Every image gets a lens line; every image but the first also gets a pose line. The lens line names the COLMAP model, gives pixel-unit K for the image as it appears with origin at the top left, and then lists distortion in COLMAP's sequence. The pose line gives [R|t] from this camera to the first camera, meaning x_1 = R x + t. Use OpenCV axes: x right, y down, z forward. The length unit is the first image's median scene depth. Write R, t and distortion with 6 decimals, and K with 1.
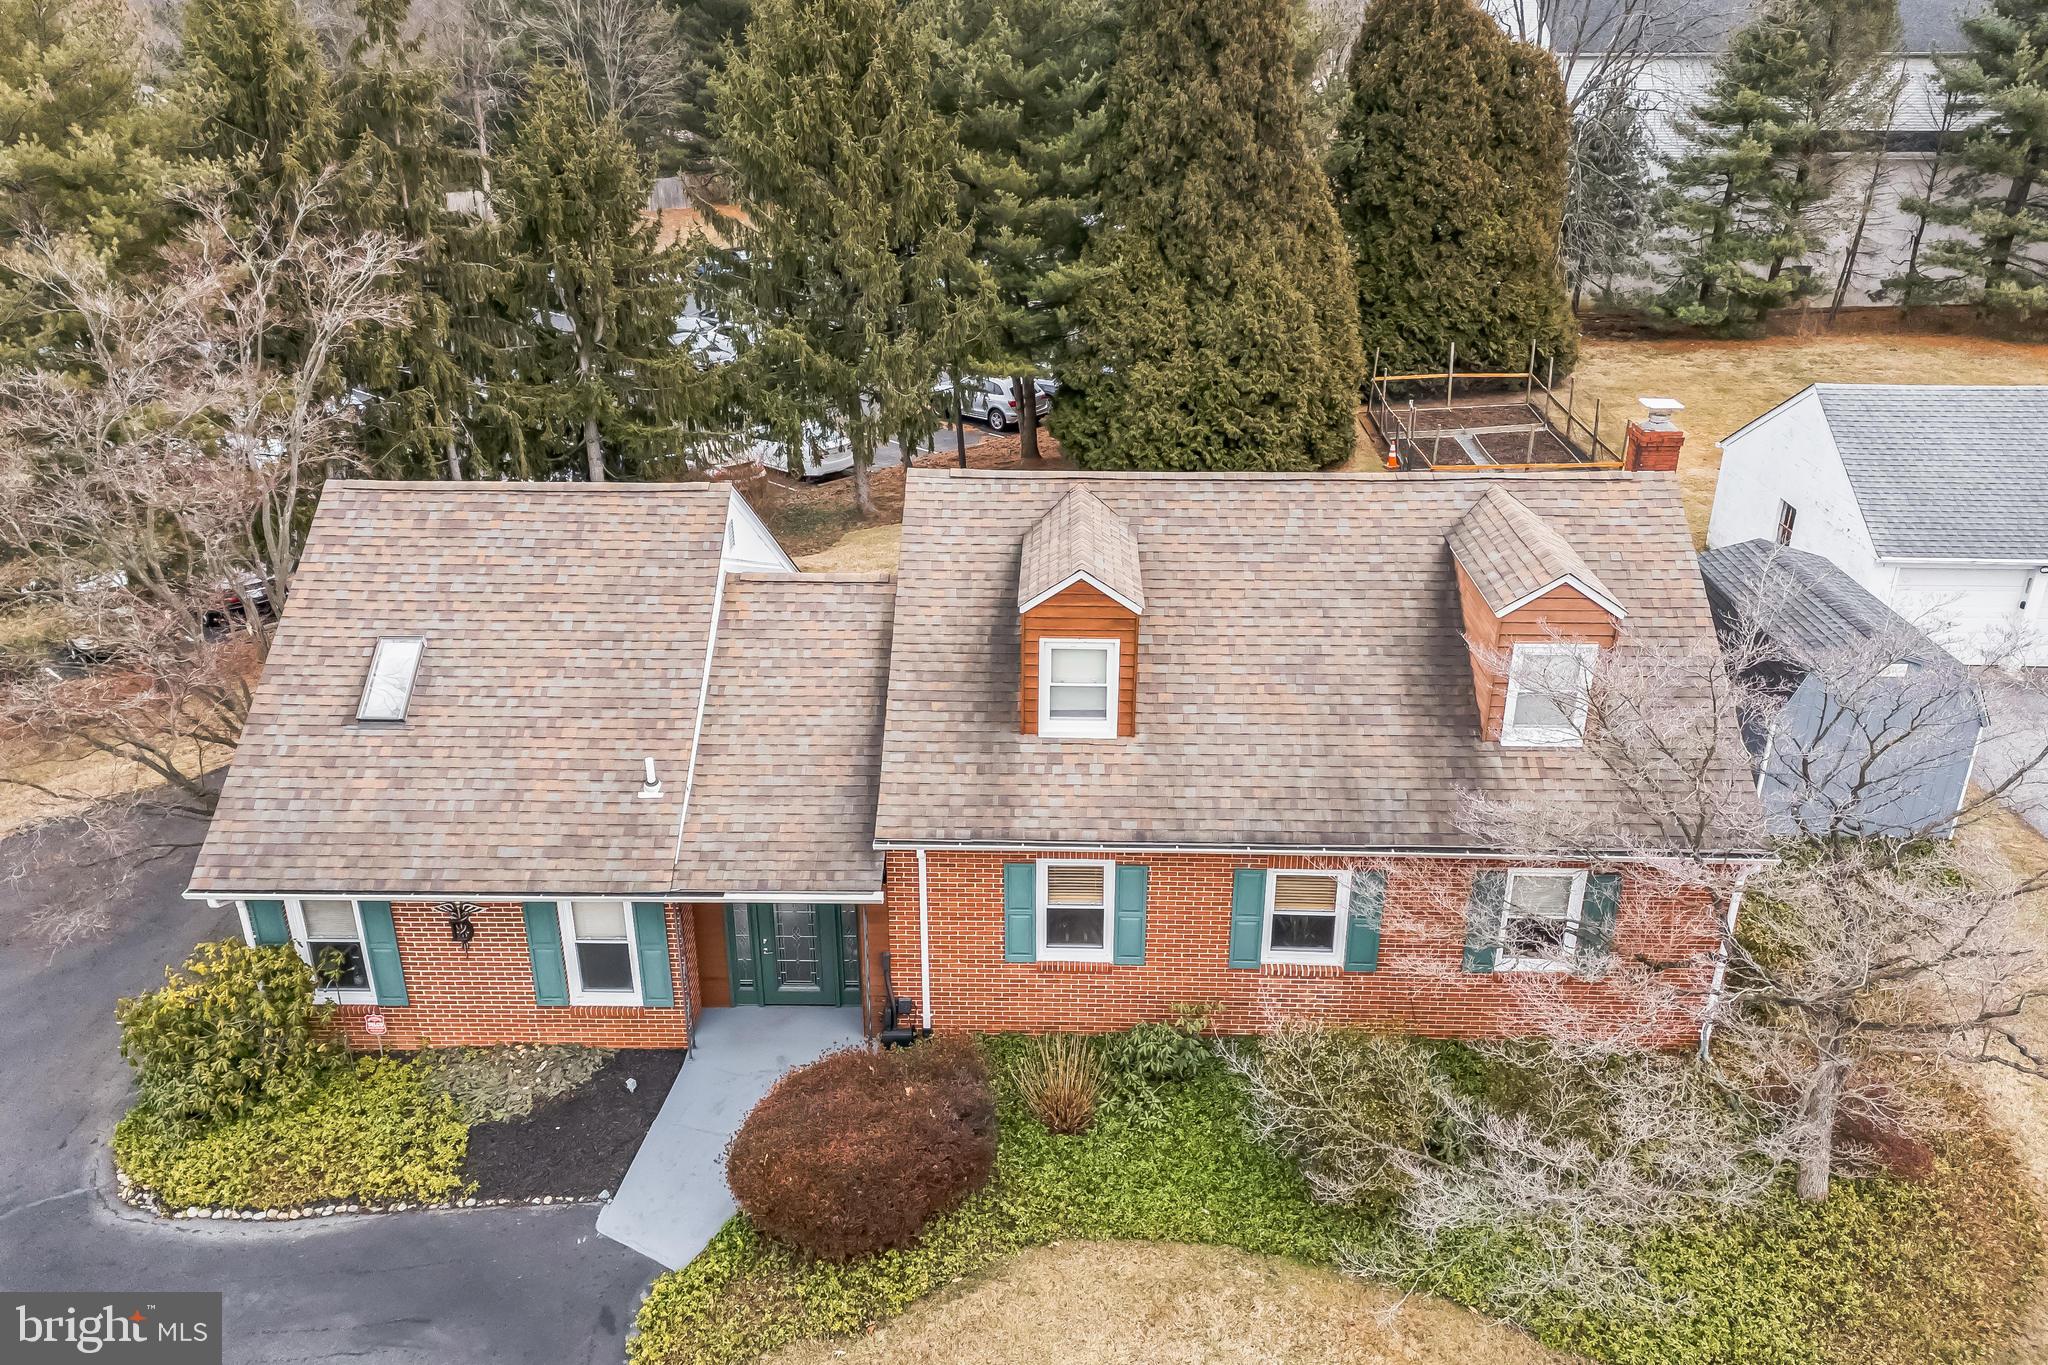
lens RADIAL K [[1542.5, 0, 1022.6], [0, 1542.5, 676.9], [0, 0, 1]] dist [0.065710, -0.052930]
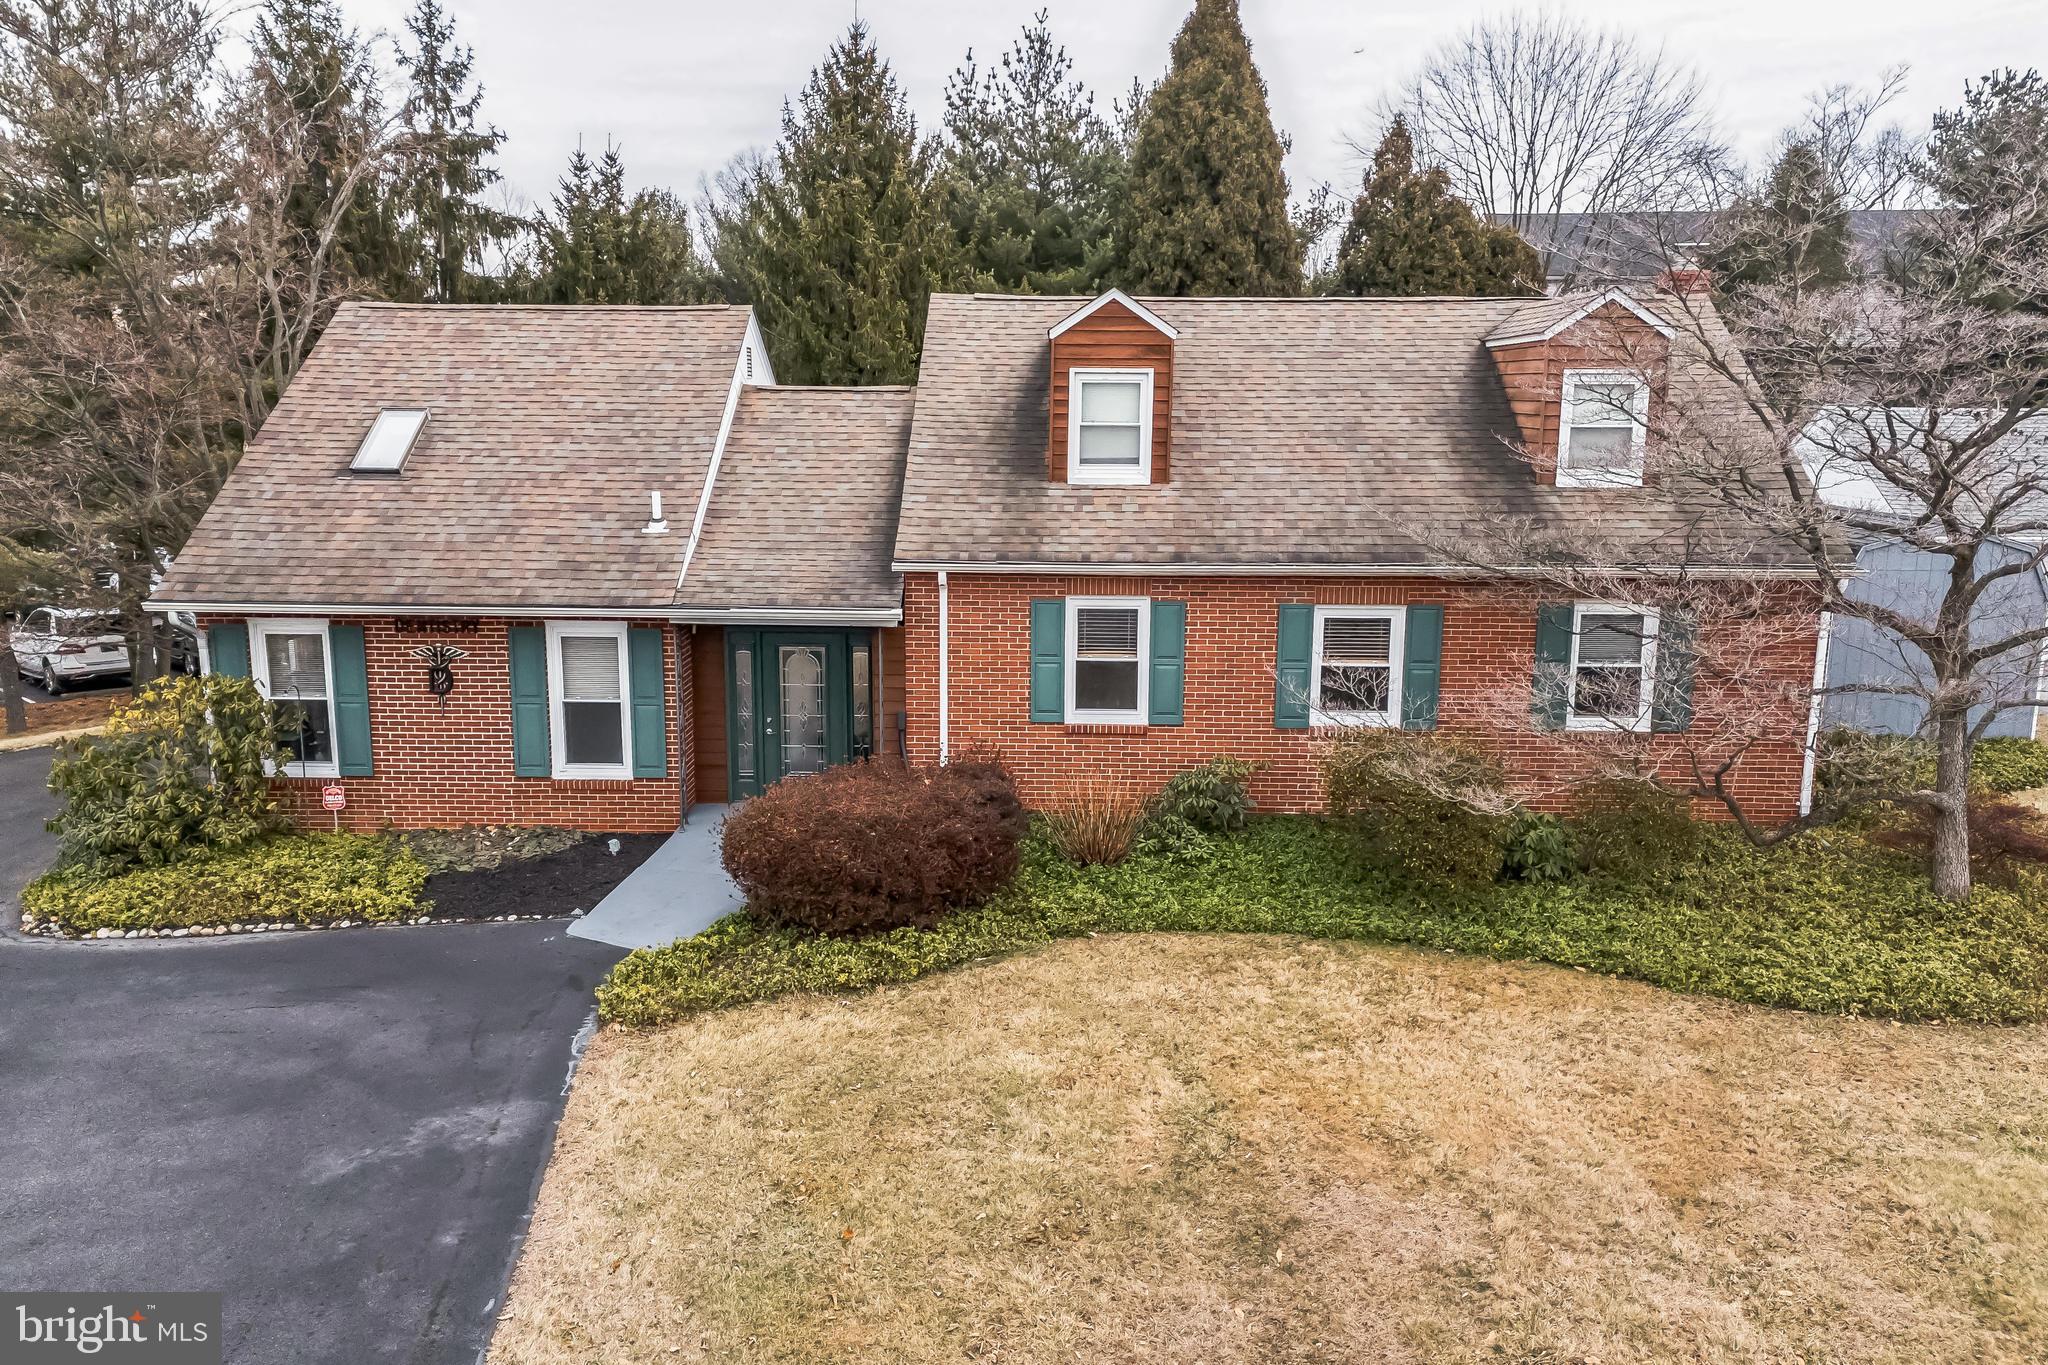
lens RADIAL K [[1542.5, 0, 1022.6], [0, 1542.5, 676.9], [0, 0, 1]] dist [0.065710, -0.052930]
pose [[0.999964, 0.007857, 0.003056, -0.018985], [-0.006889, 0.970540, -0.240841, 0.374785], [-0.004859, 0.240811, 0.970560, 0.105388]]
